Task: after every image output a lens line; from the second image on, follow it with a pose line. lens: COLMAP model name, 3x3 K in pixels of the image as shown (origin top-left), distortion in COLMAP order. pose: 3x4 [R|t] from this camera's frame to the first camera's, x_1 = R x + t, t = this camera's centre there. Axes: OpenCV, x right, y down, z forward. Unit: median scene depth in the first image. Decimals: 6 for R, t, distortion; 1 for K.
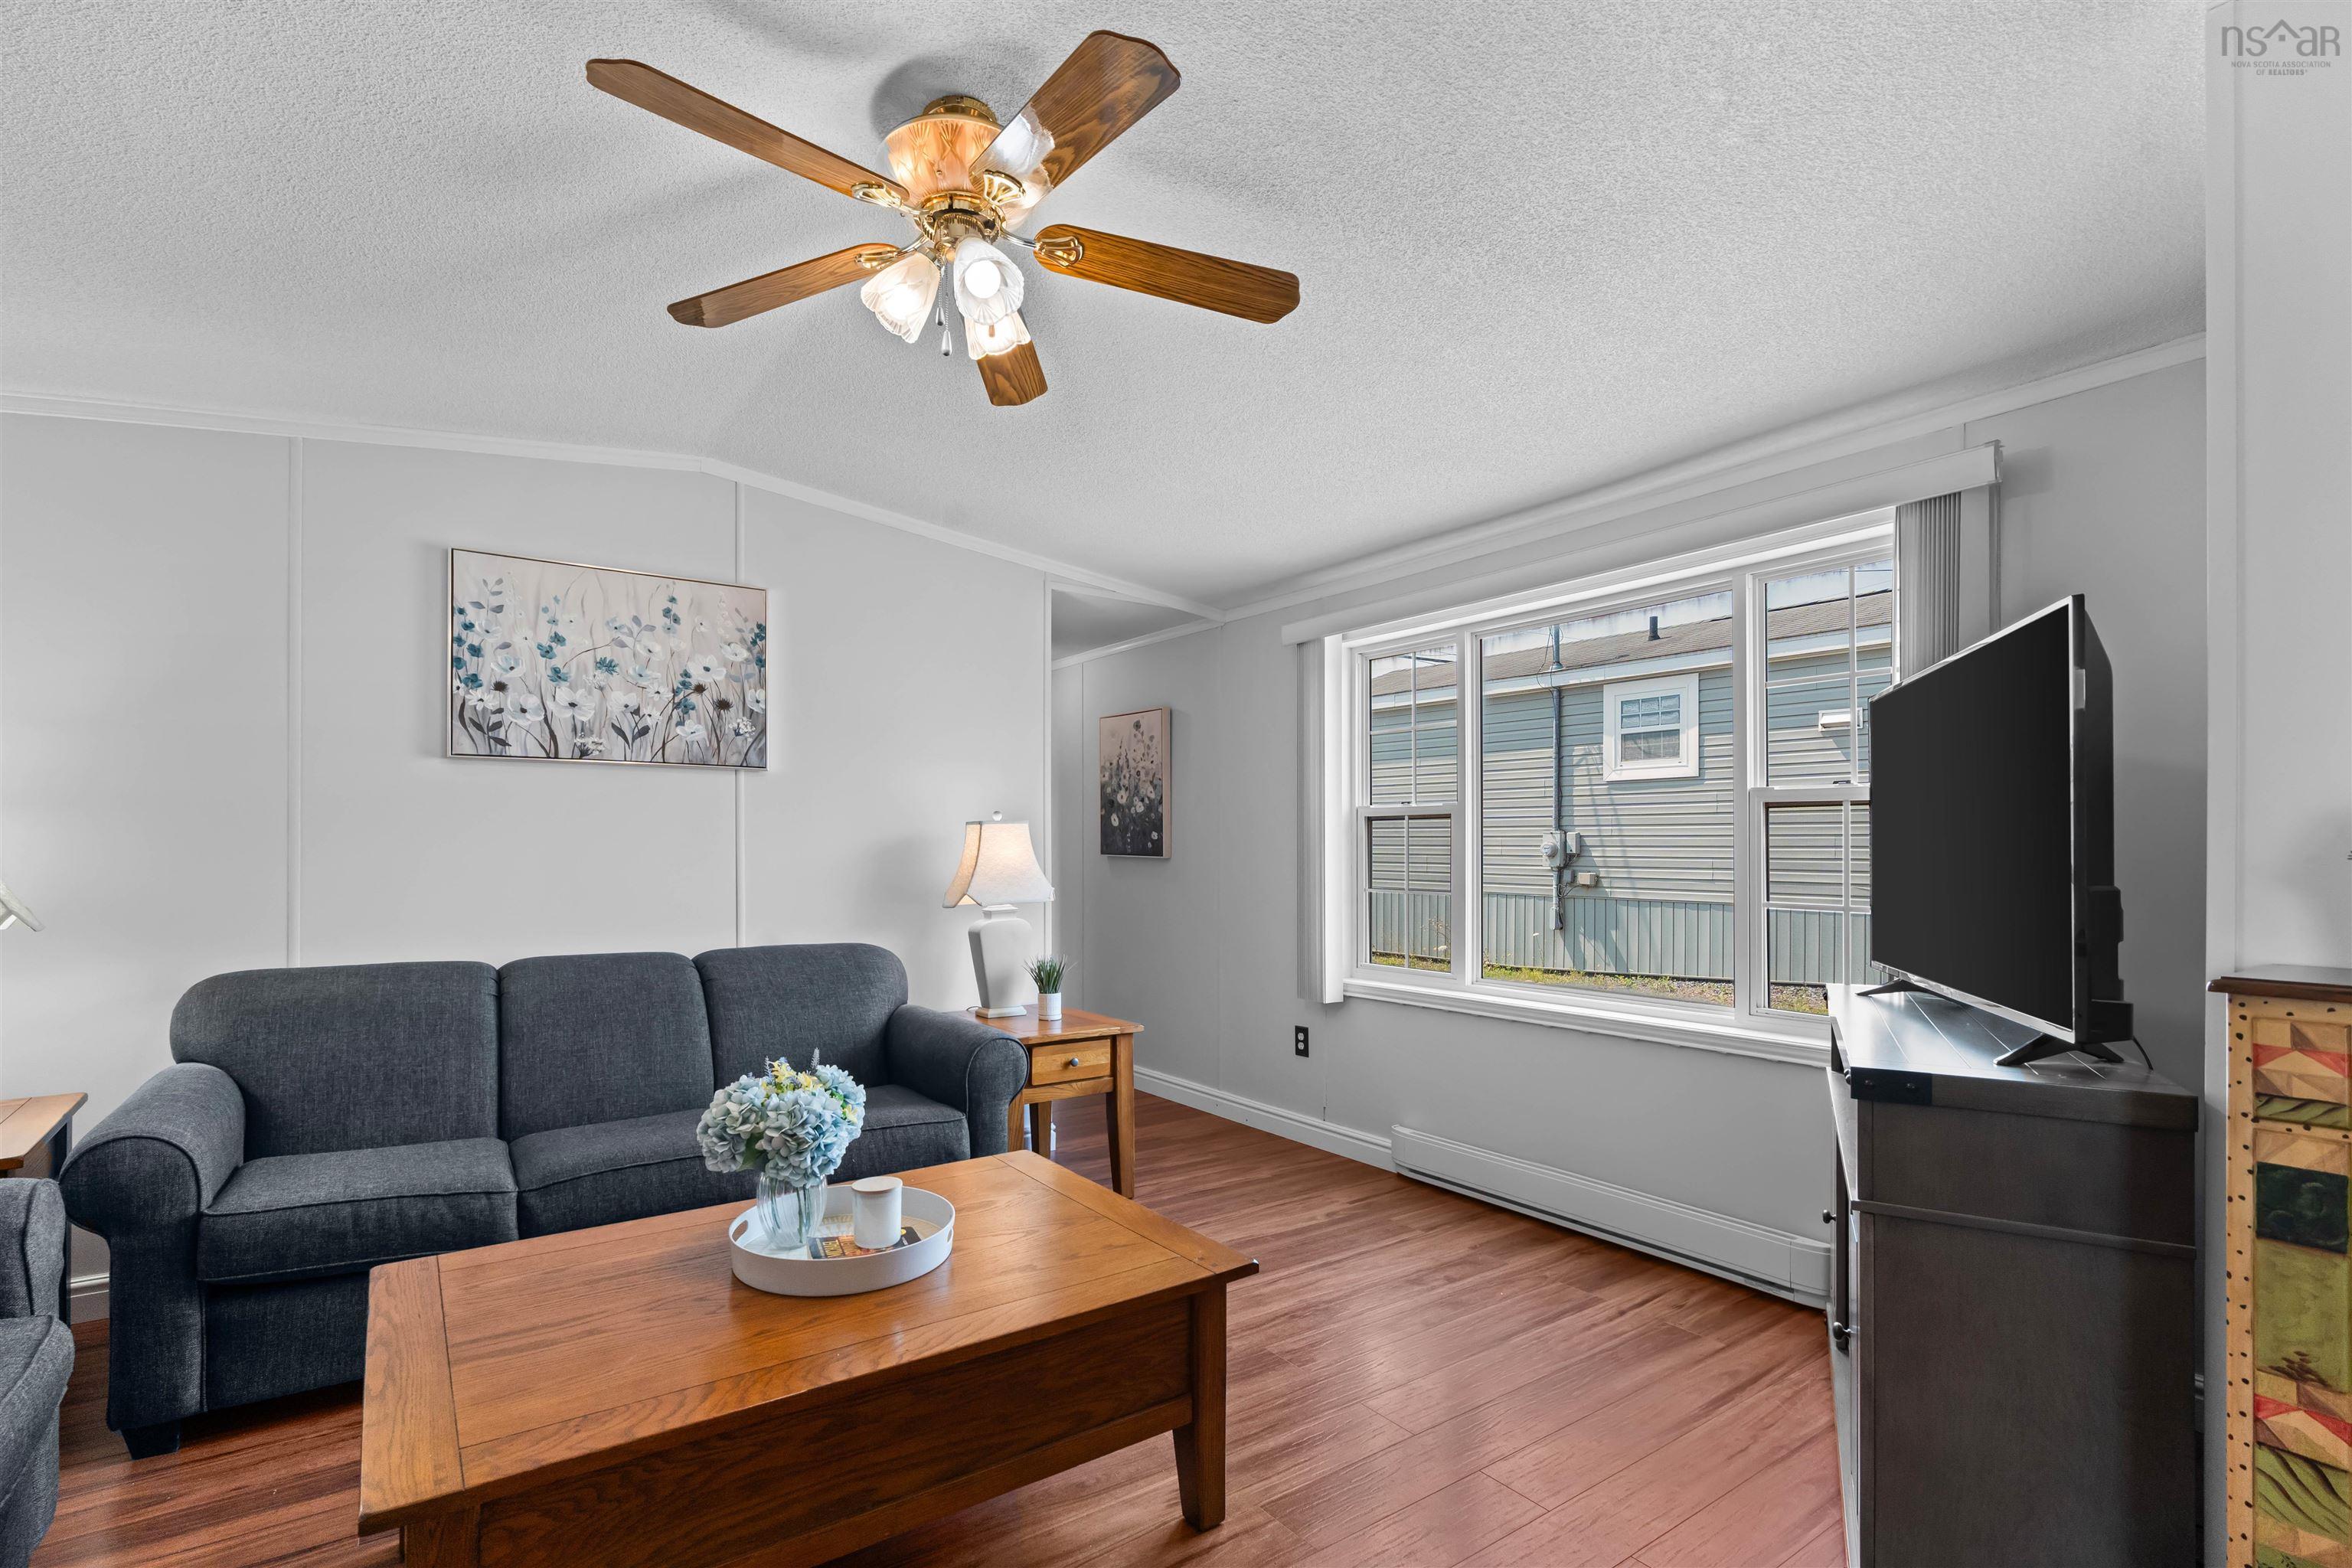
lens RADIAL K [[1089.1, 0, 1140.8], [0, 1089.1, 838.7], [0, 0, 1]] dist [-0.005641, 0.000257]
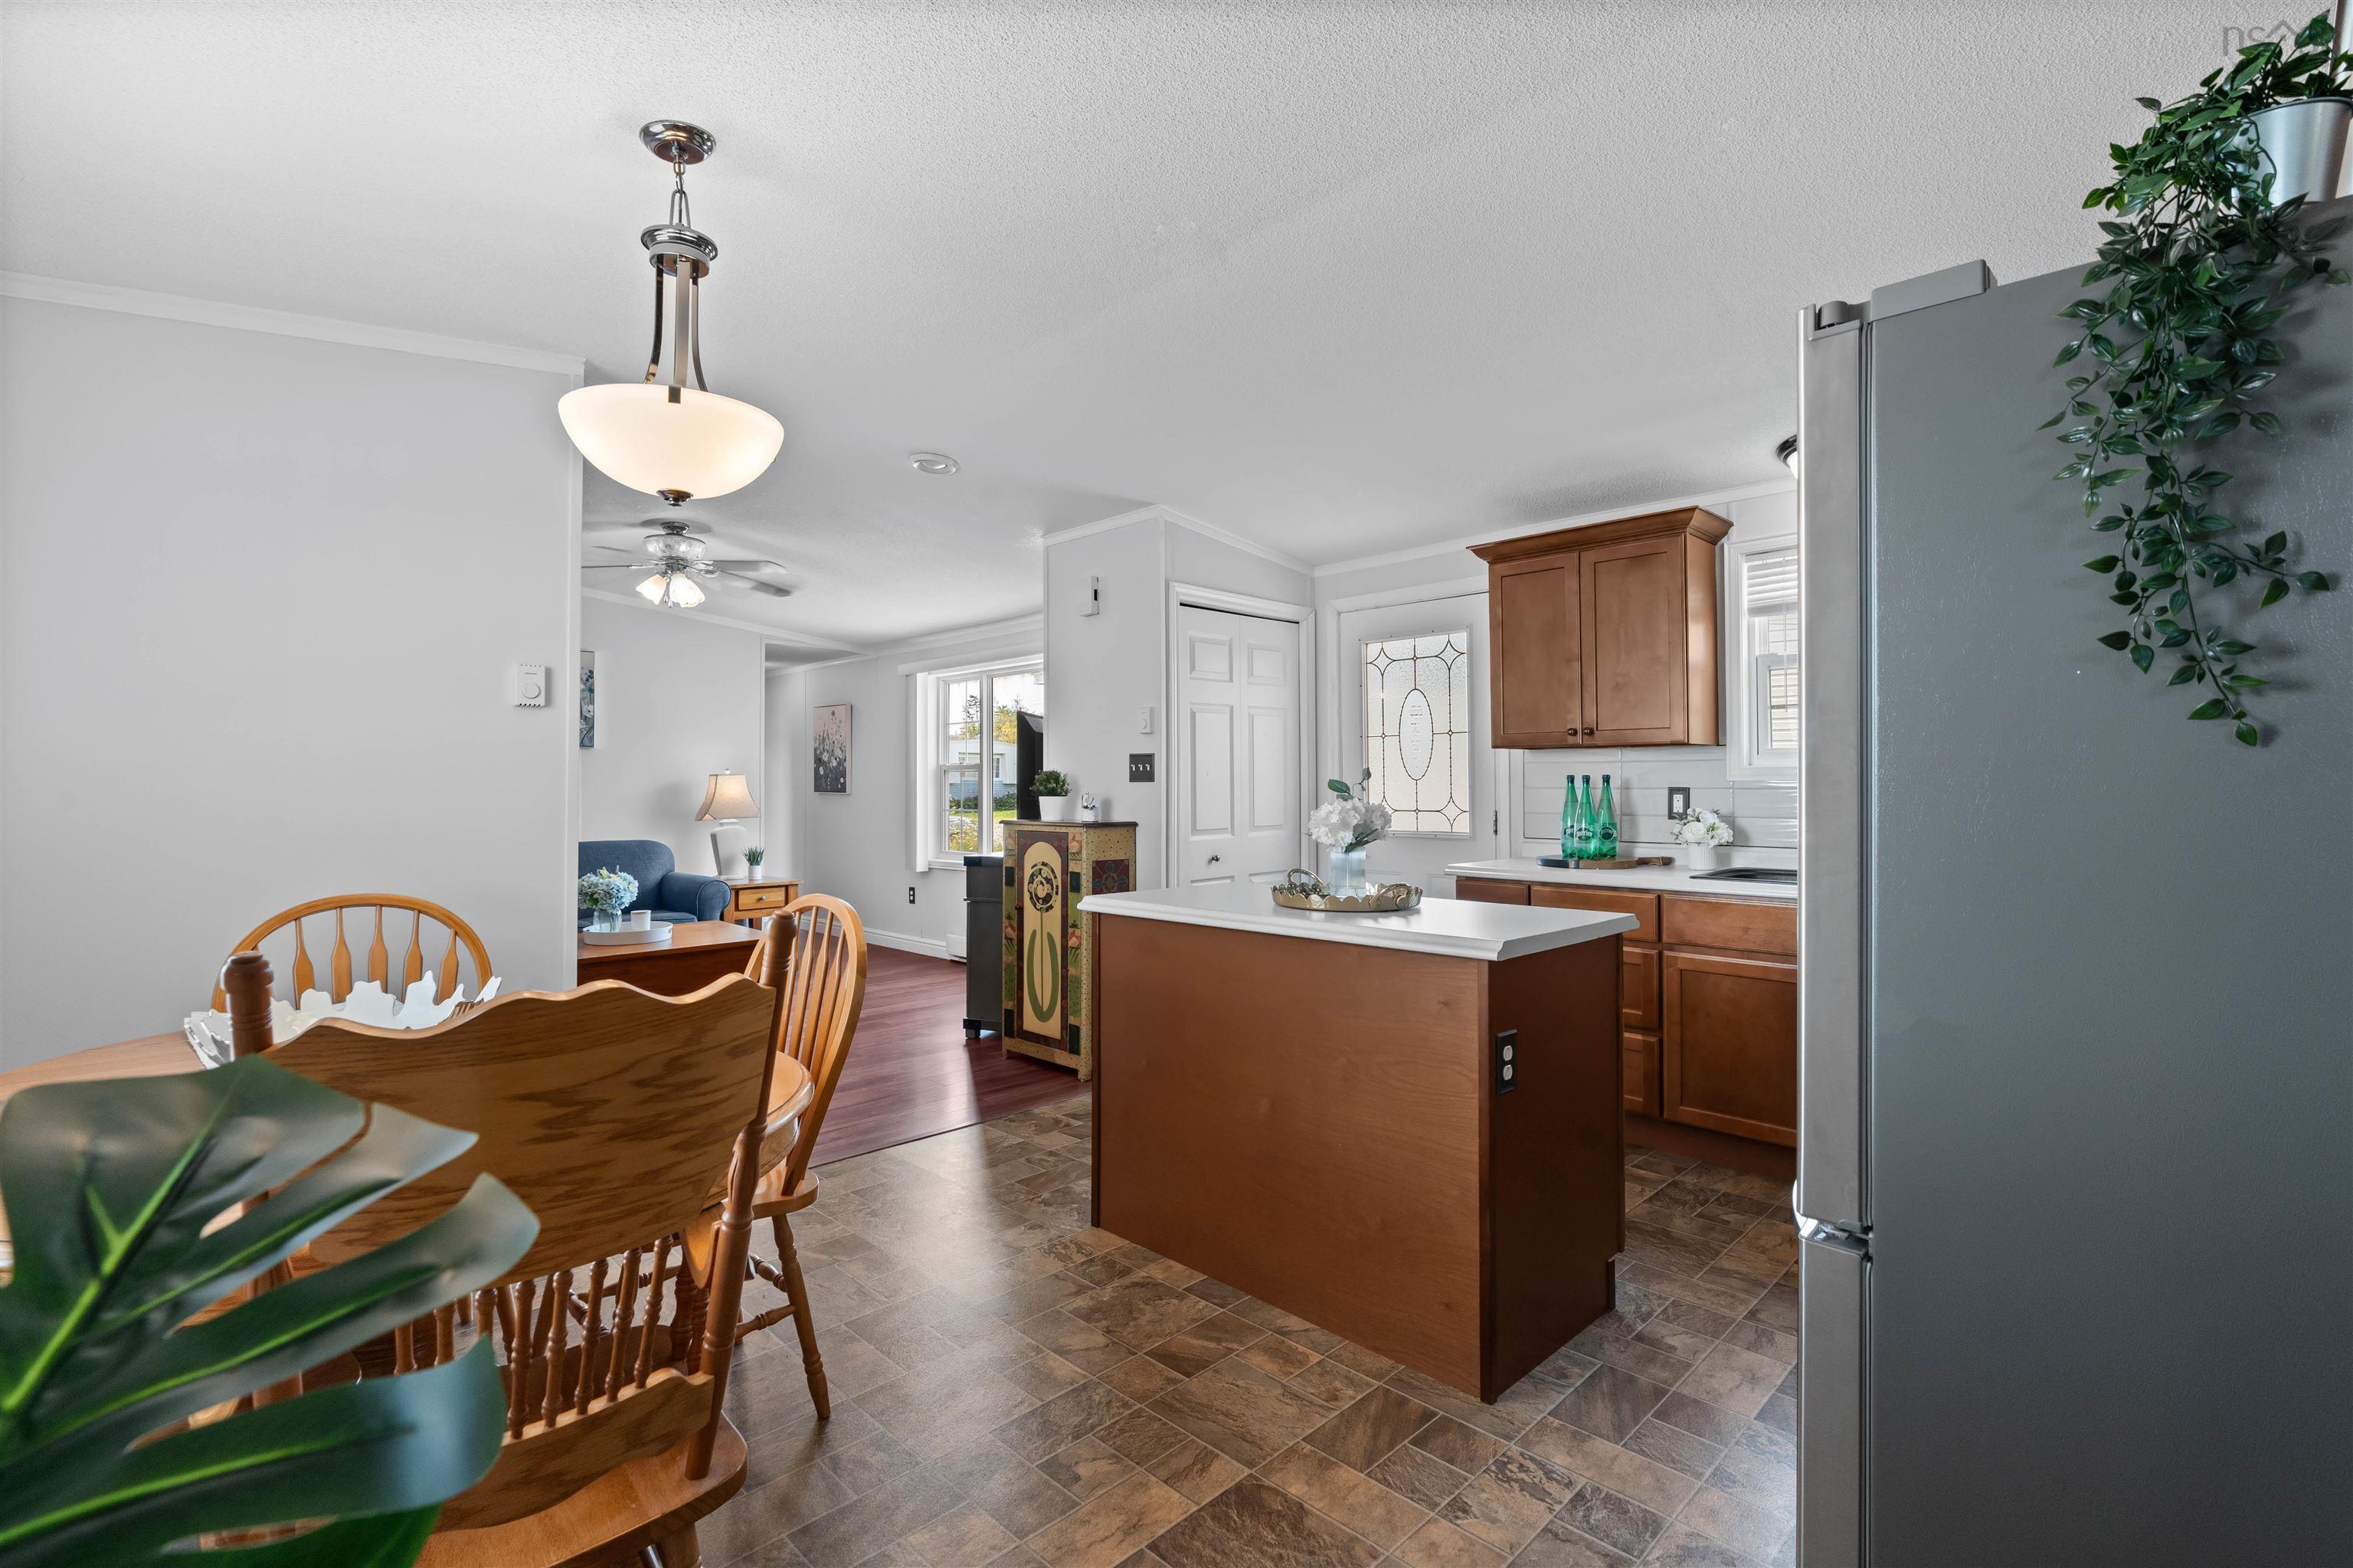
lens RADIAL K [[1064.3, 0, 1160.6], [0, 1064.3, 764.1], [0, 0, 1]] dist [-0.013361, 0.000131]
pose [[0.985722, -0.001477, 0.168376, 0.321401], [0.003715, 0.999909, -0.012982, -0.007233], [-0.168341, 0.013422, 0.985637, -0.997720]]
